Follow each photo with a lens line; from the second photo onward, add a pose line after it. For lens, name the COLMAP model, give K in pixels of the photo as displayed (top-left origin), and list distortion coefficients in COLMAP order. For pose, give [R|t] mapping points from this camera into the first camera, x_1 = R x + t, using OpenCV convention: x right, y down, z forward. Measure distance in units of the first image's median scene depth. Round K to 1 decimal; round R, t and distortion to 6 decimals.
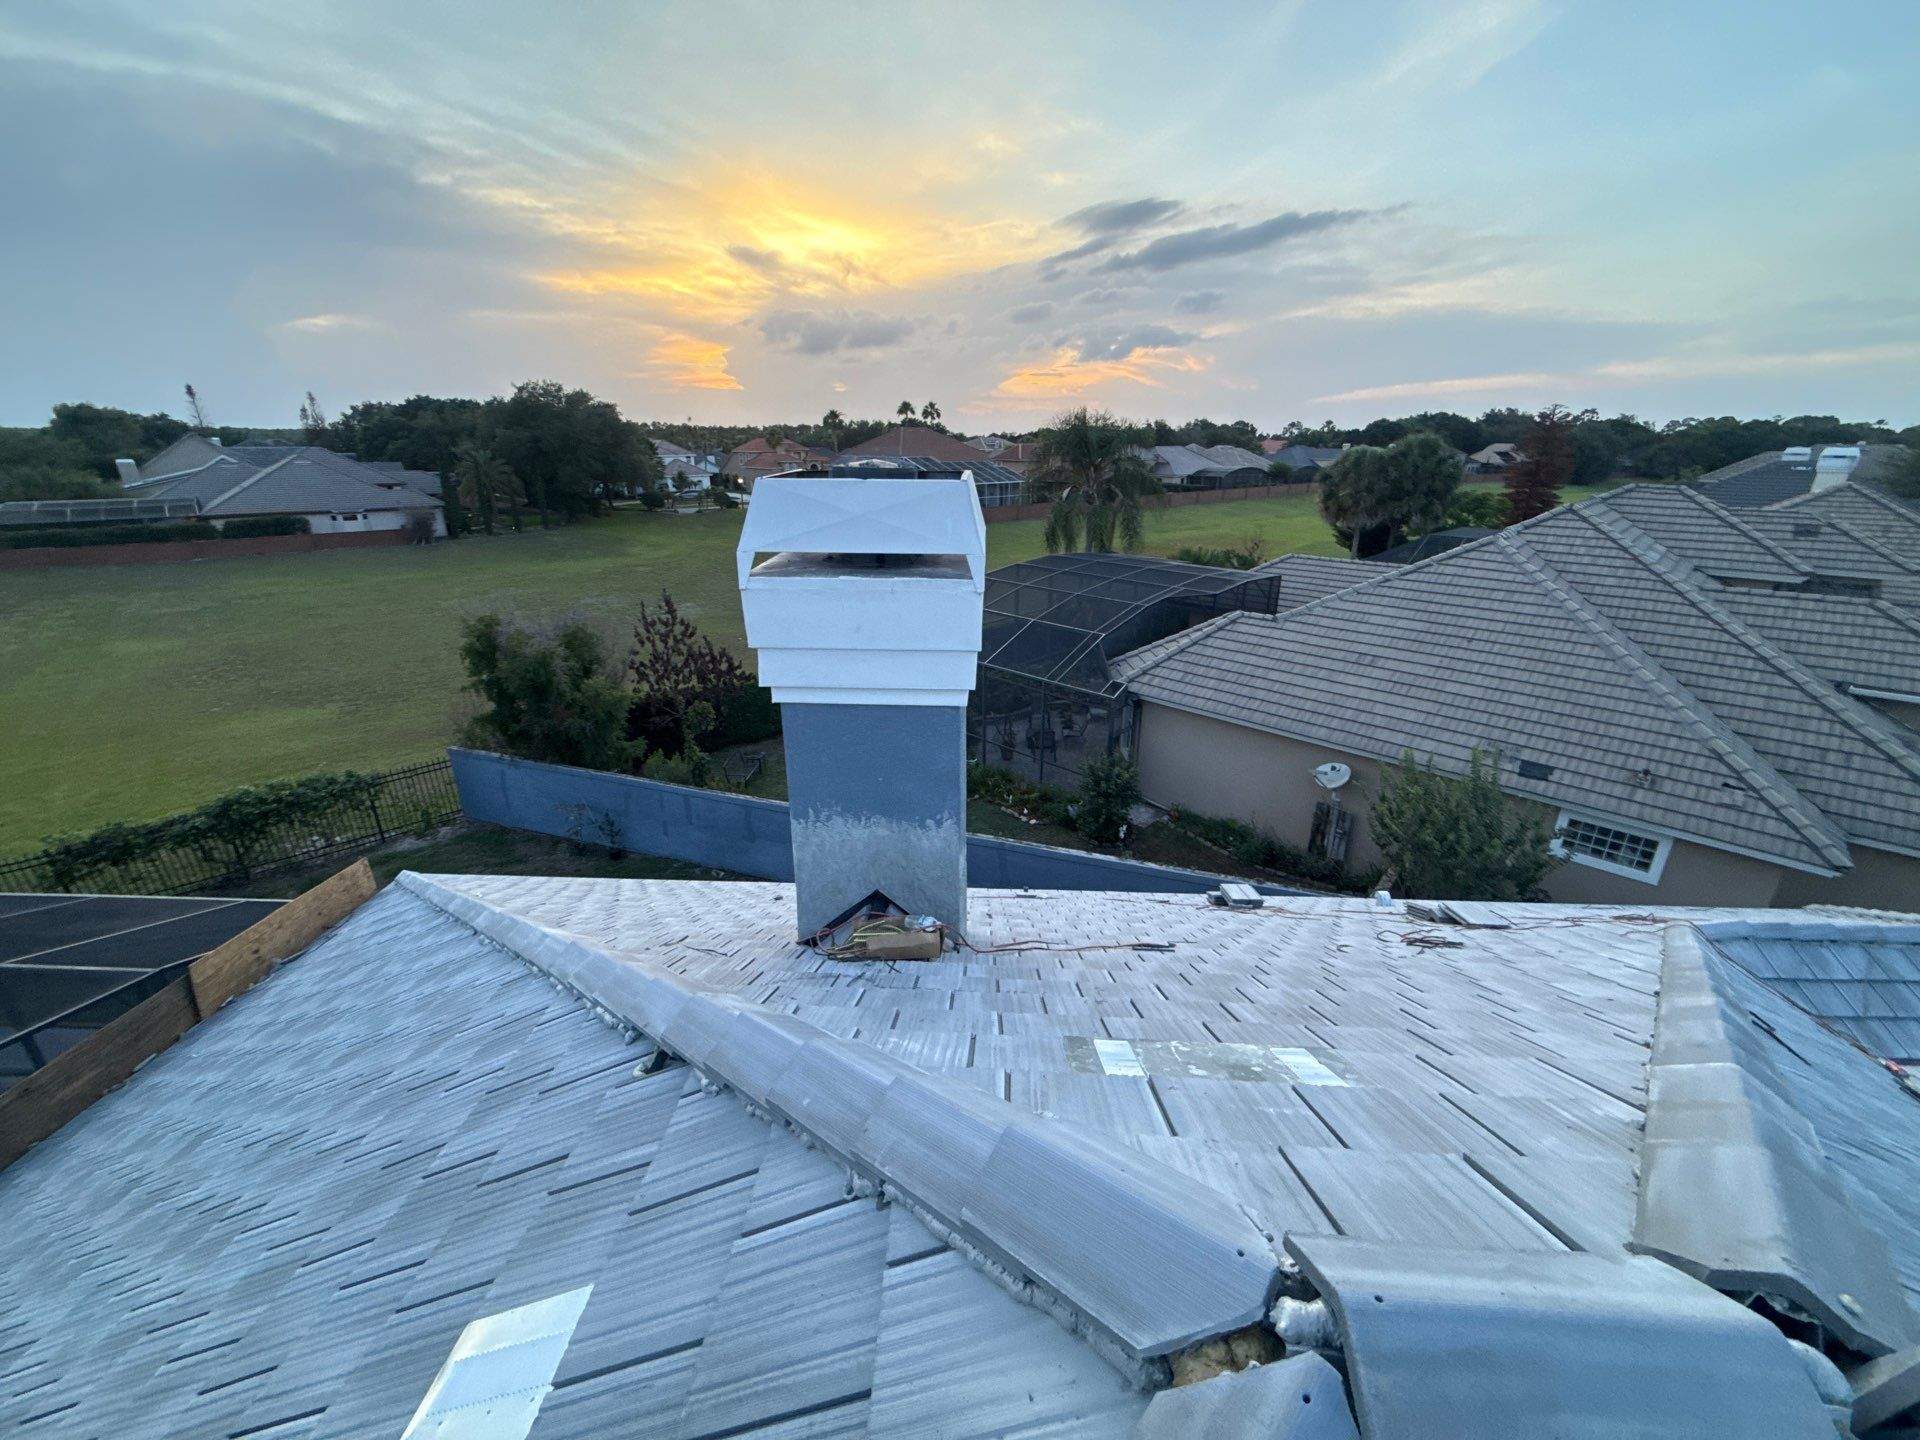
lens RADIAL K [[764.1, 0, 961.5], [0, 764.1, 717.4], [0, 0, 1]] dist [0.000967, -0.000413]
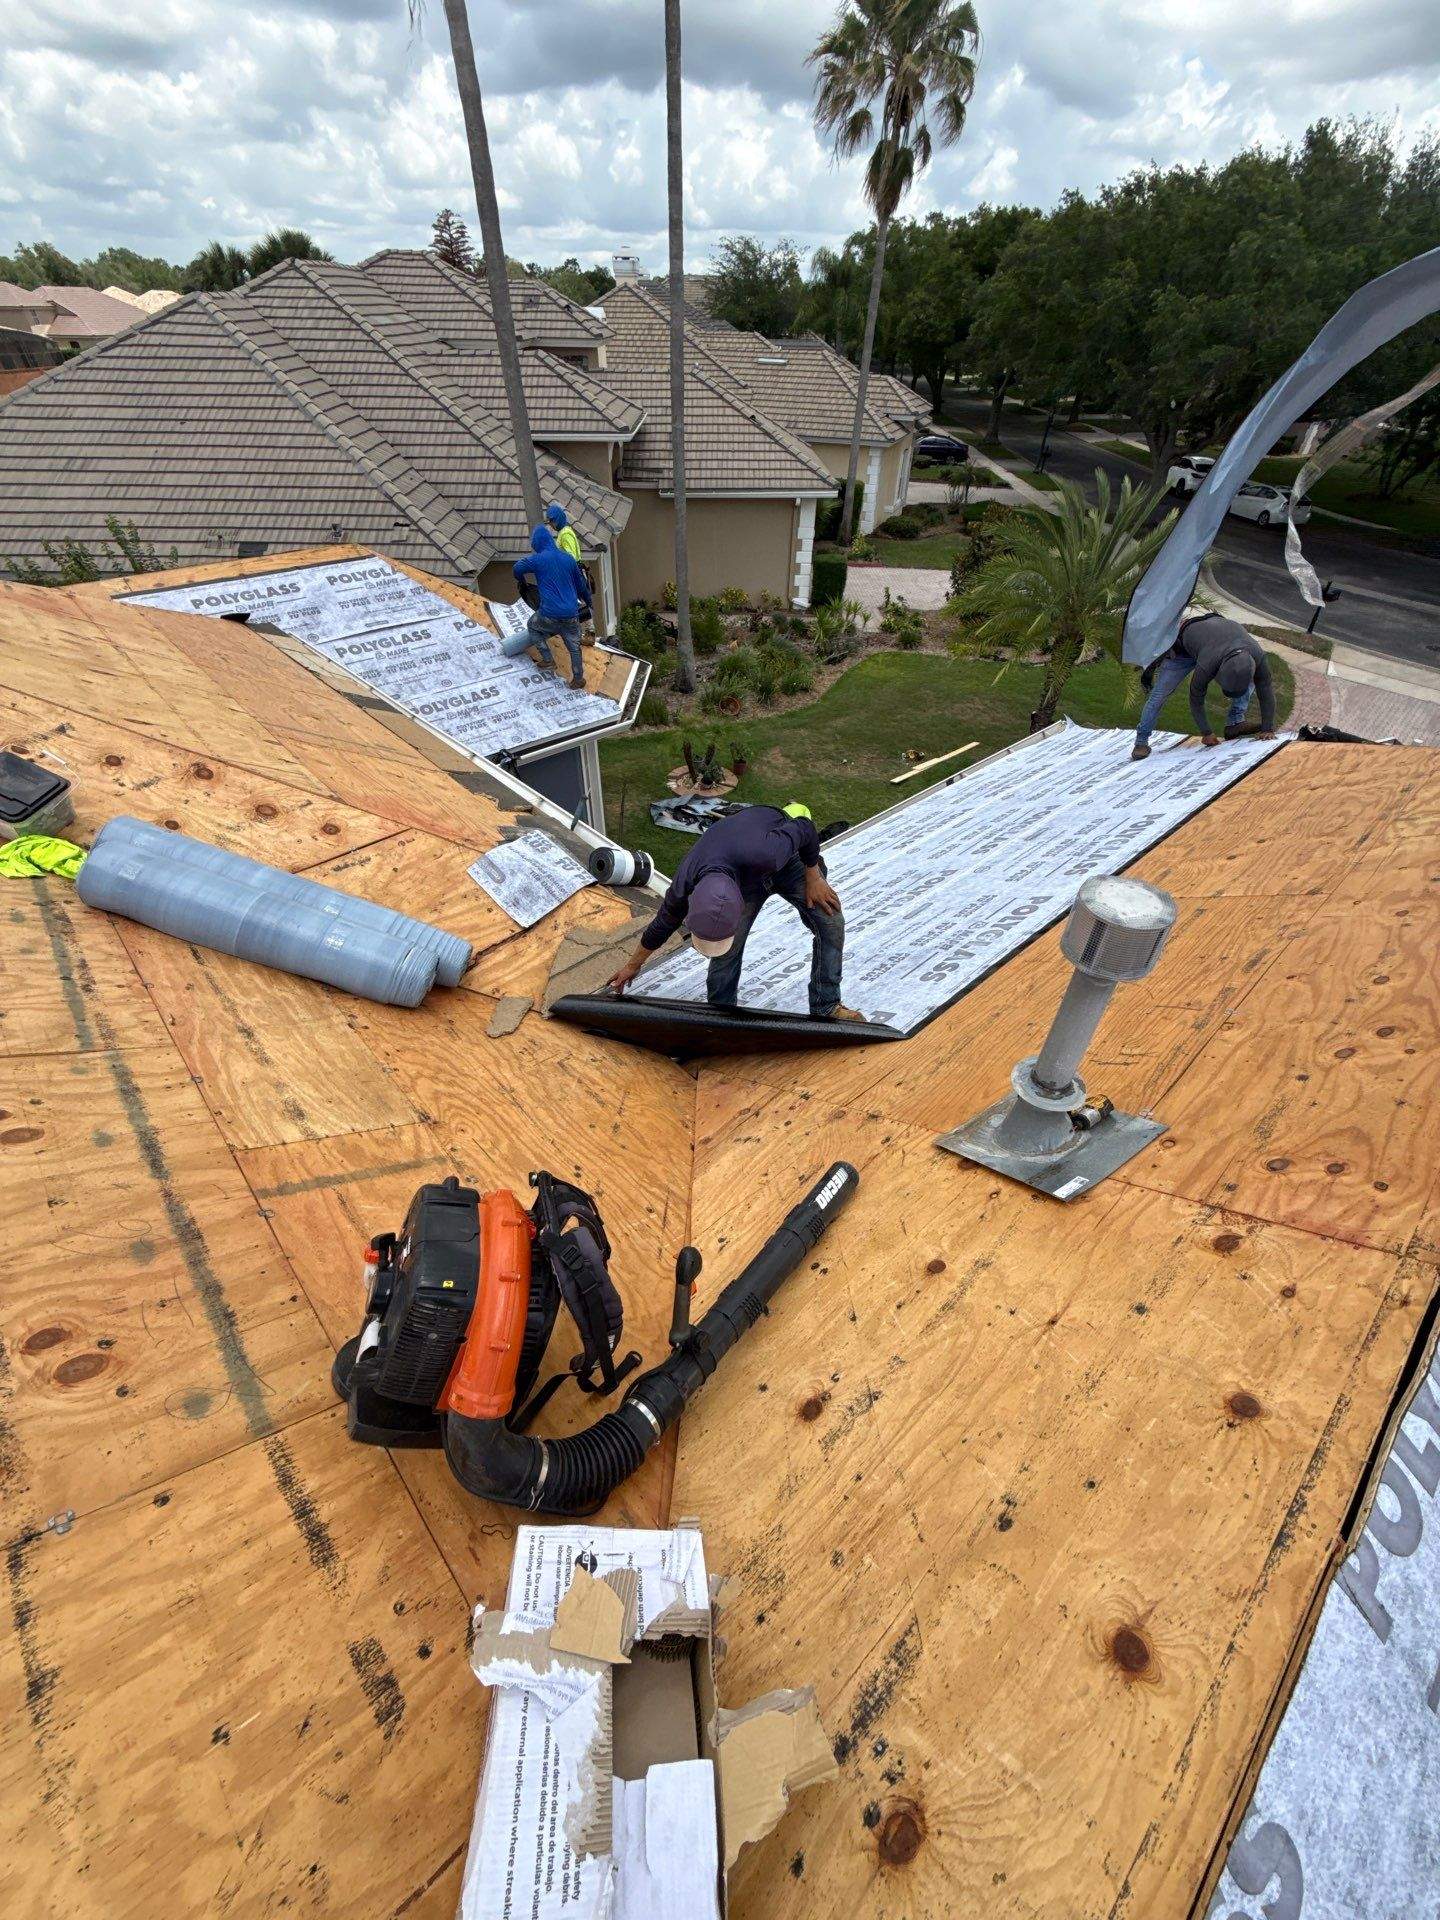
lens RADIAL K [[764.1, 0, 731.4], [0, 764.1, 972.4], [0, 0, 1]] dist [0.000967, -0.000413]
pose [[0.704595, -0.460636, 0.539778, 0.309058], [0.233150, 0.868716, 0.437005, 0.193278], [-0.670214, -0.182062, 0.719490, -0.160547]]
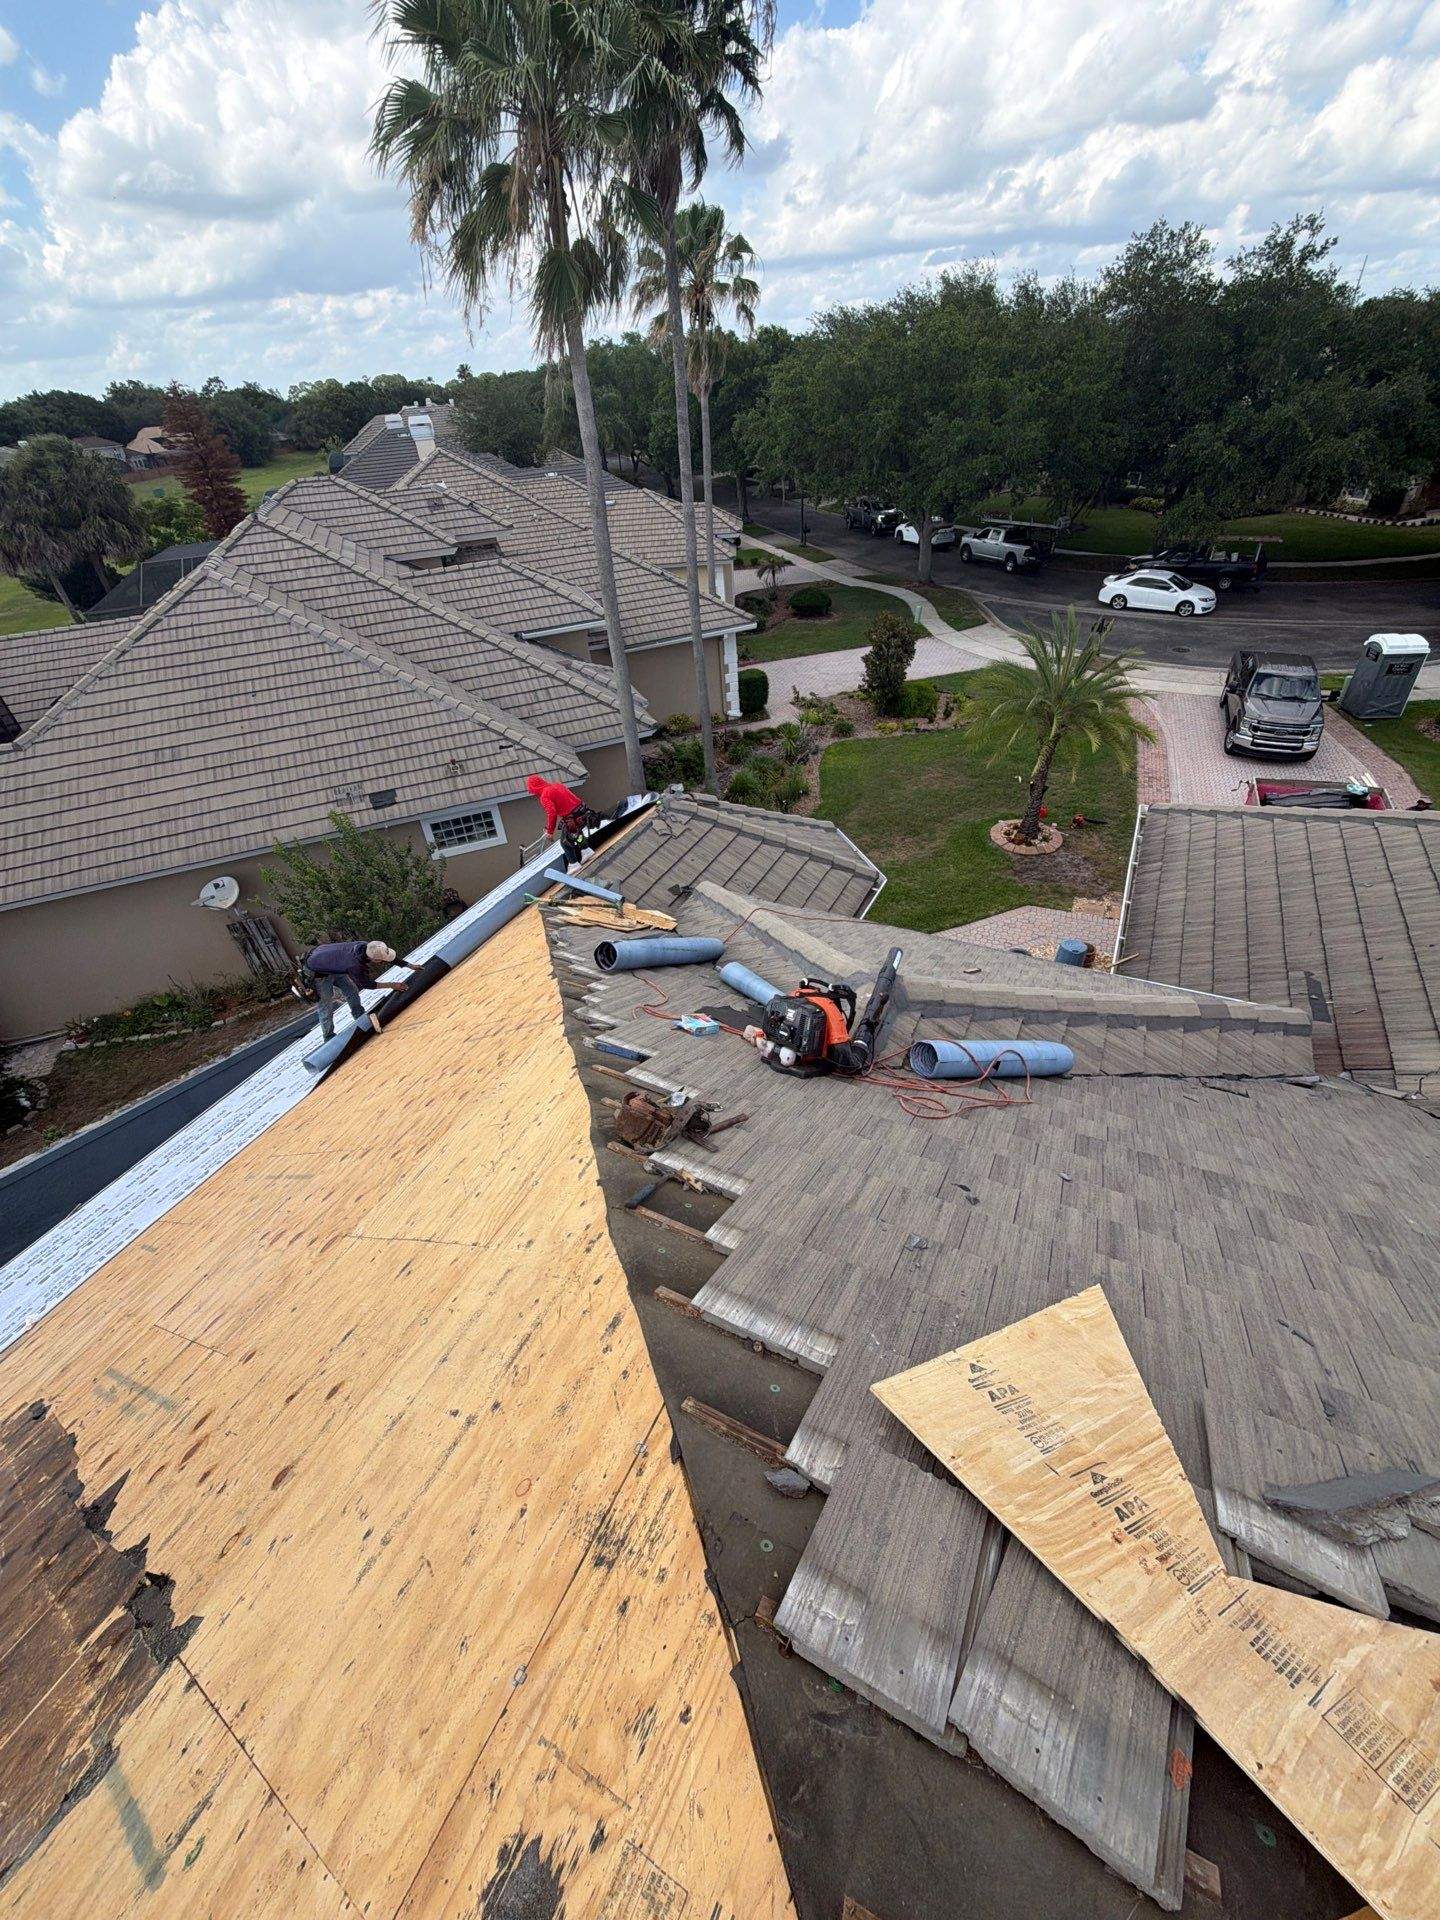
lens RADIAL K [[764.1, 0, 723.5], [0, 764.1, 958.6], [0, 0, 1]] dist [0.000967, -0.000413]
pose [[0.417245, -0.578001, 0.701300, 0.055223], [0.375327, 0.812394, 0.446258, -0.035670], [-0.827669, 0.077018, 0.555907, 0.024568]]
